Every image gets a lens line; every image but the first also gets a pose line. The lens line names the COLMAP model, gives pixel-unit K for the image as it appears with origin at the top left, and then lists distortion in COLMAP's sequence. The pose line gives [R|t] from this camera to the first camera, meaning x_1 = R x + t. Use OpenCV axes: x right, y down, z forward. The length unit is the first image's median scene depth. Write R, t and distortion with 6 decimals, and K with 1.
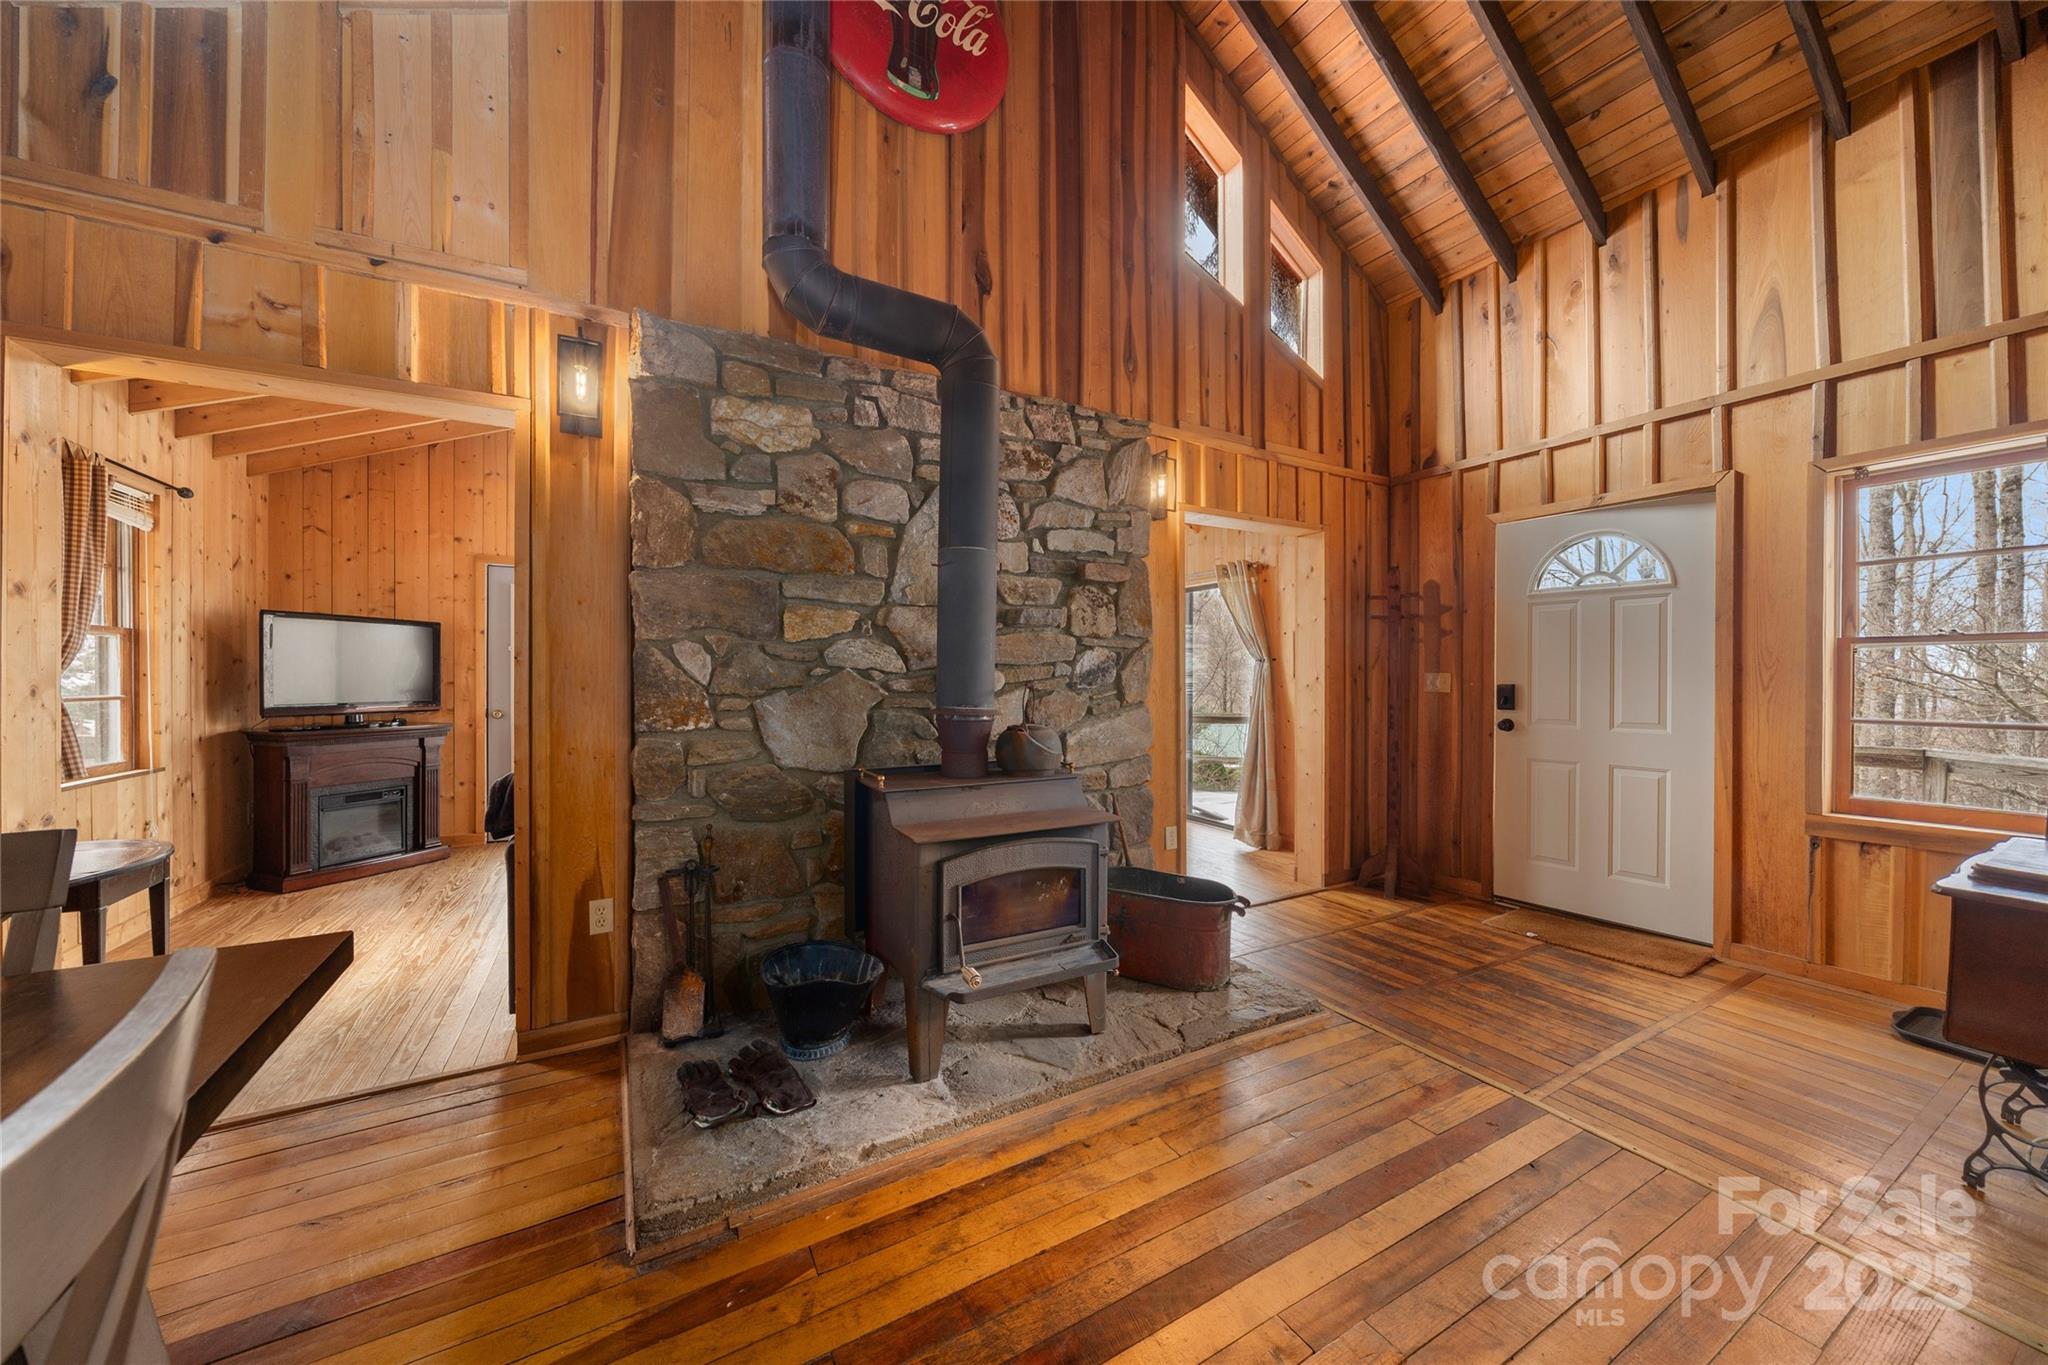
lens RADIAL K [[735.9, 0, 1028.6], [0, 735.9, 680.8], [0, 0, 1]] dist [-0.003086, -0.000118]
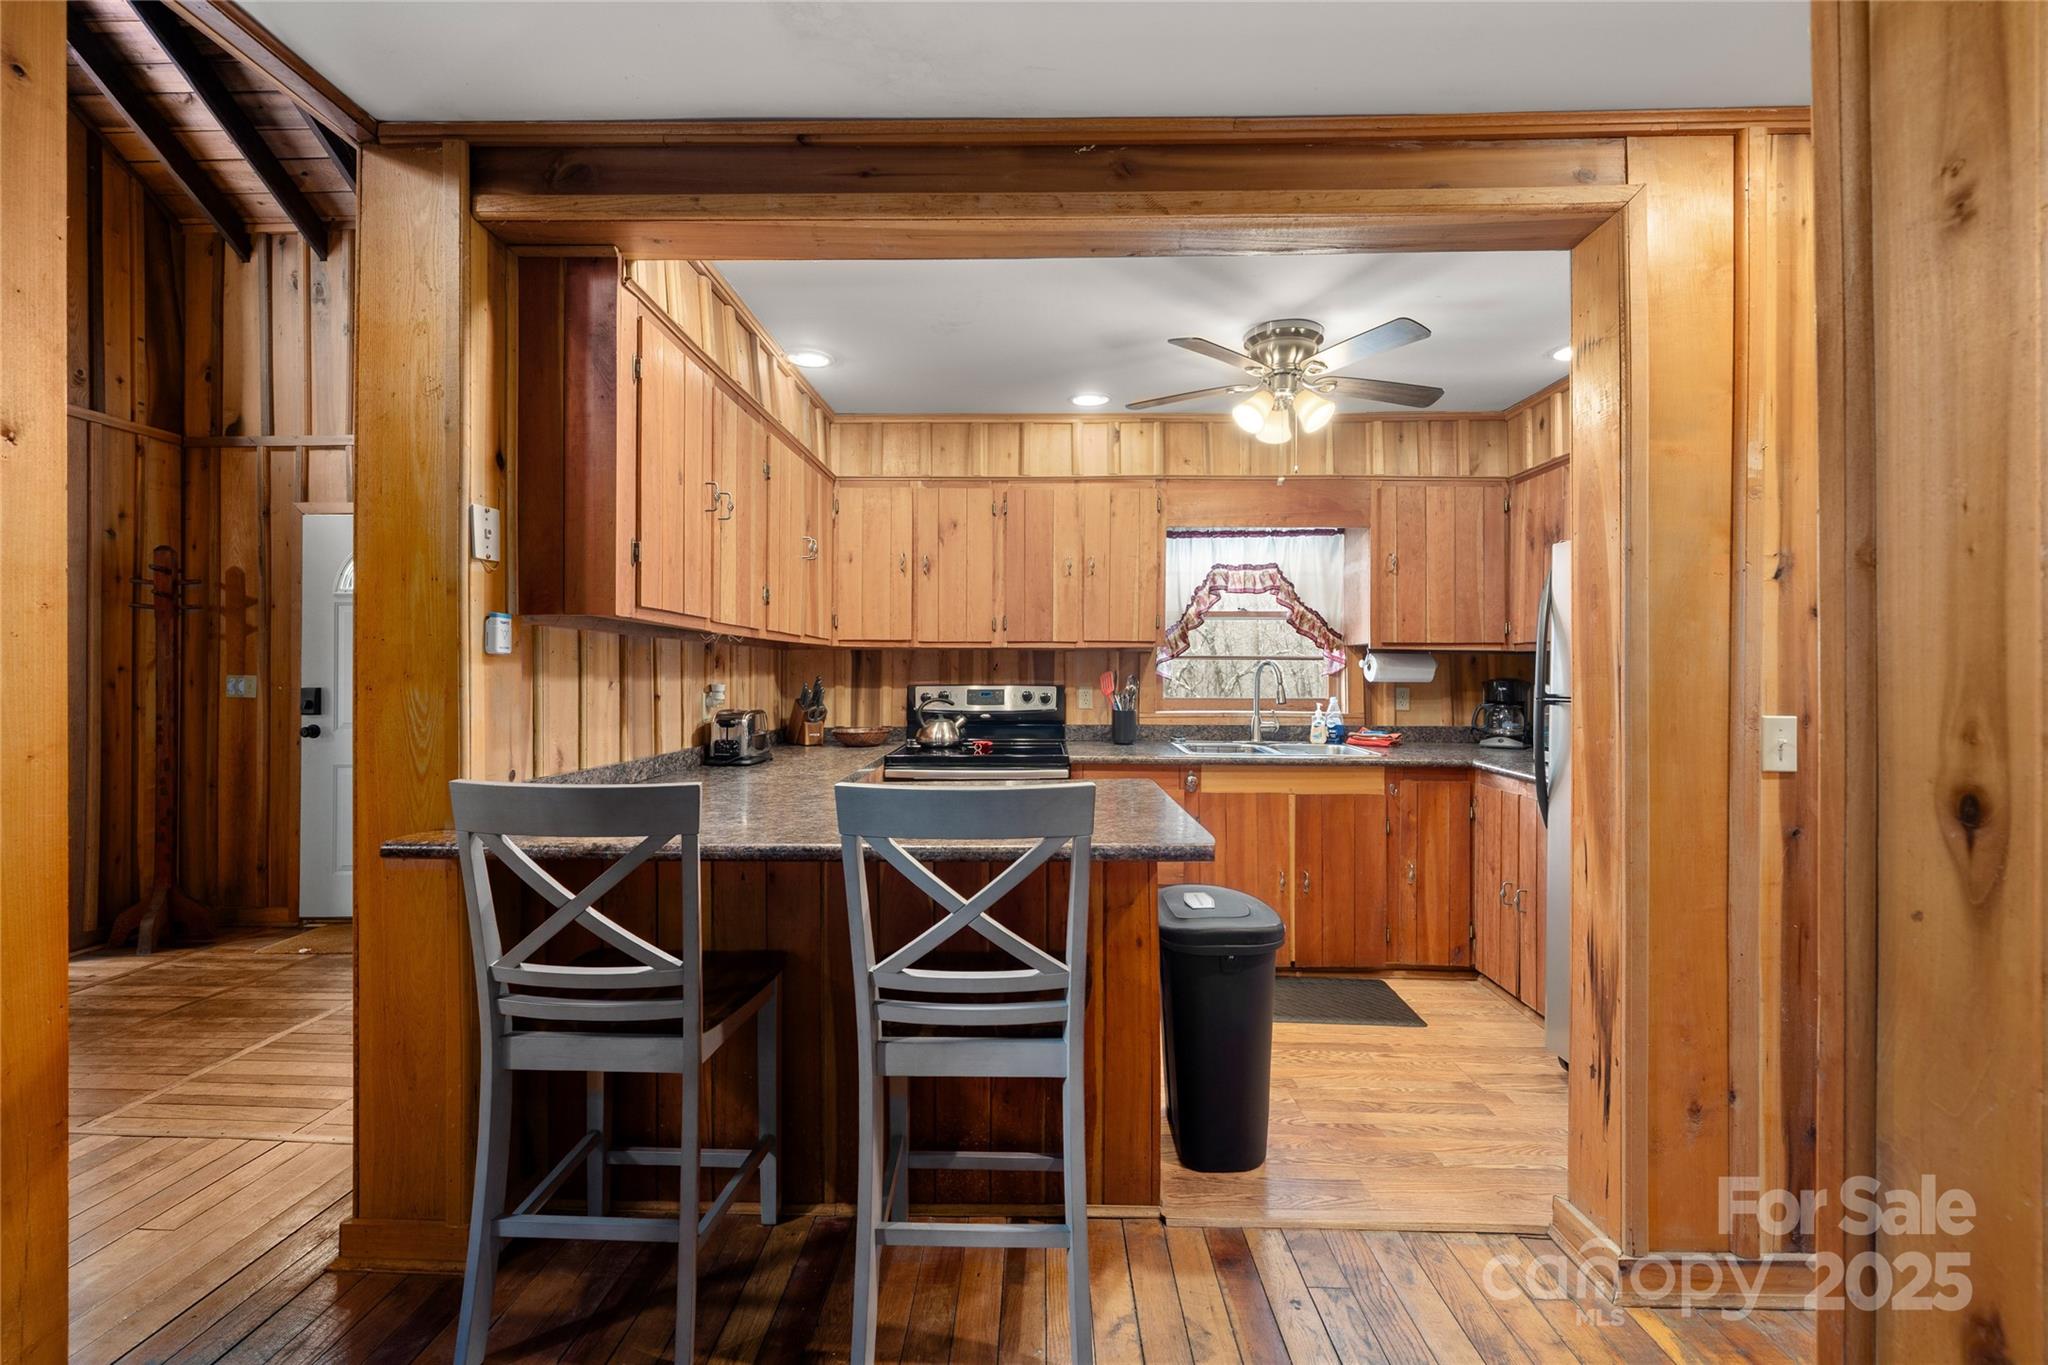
lens RADIAL K [[834.4, 0, 1023.4], [0, 834.4, 673.5], [0, 0, 1]] dist [-0.002911, -0.000148]
pose [[0.517644, 0.004241, 0.855585, 0.245333], [0.006823, 0.999935, -0.009085, 0.002983], [-0.855569, 0.010540, 0.517582, -0.364181]]
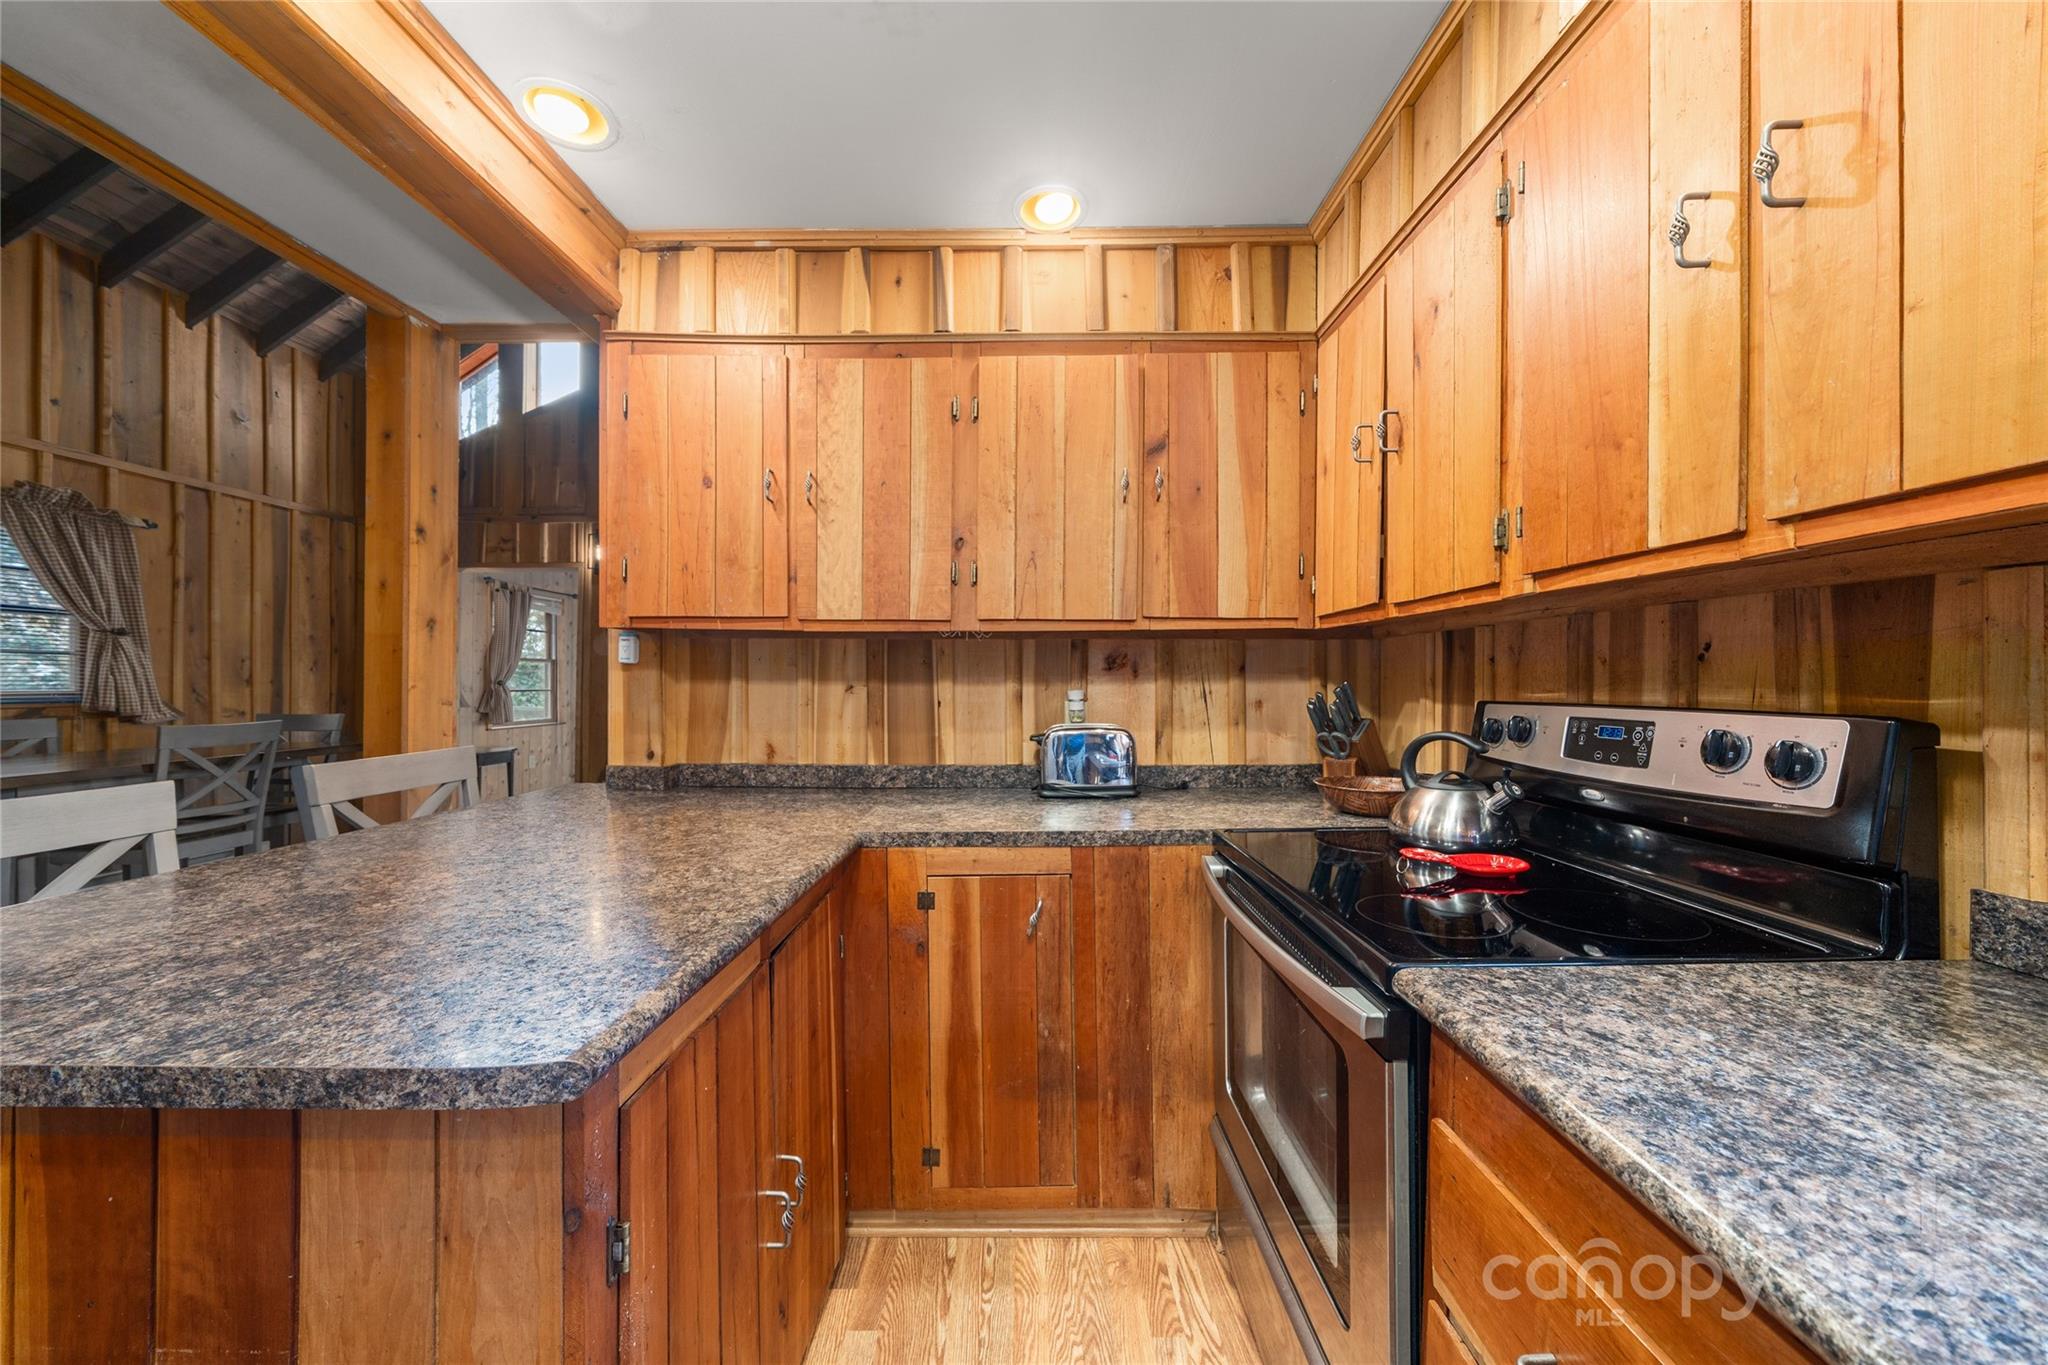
lens RADIAL K [[709.9, 0, 1024.0], [0, 709.9, 682.5], [0, 0, 1]] dist [-0.004839, -0.000256]
pose [[0.864620, 0.003292, -0.502416, 1.126141], [-0.007768, 0.999947, -0.006816, 0.001591], [0.502367, 0.009796, 0.864599, -0.160016]]
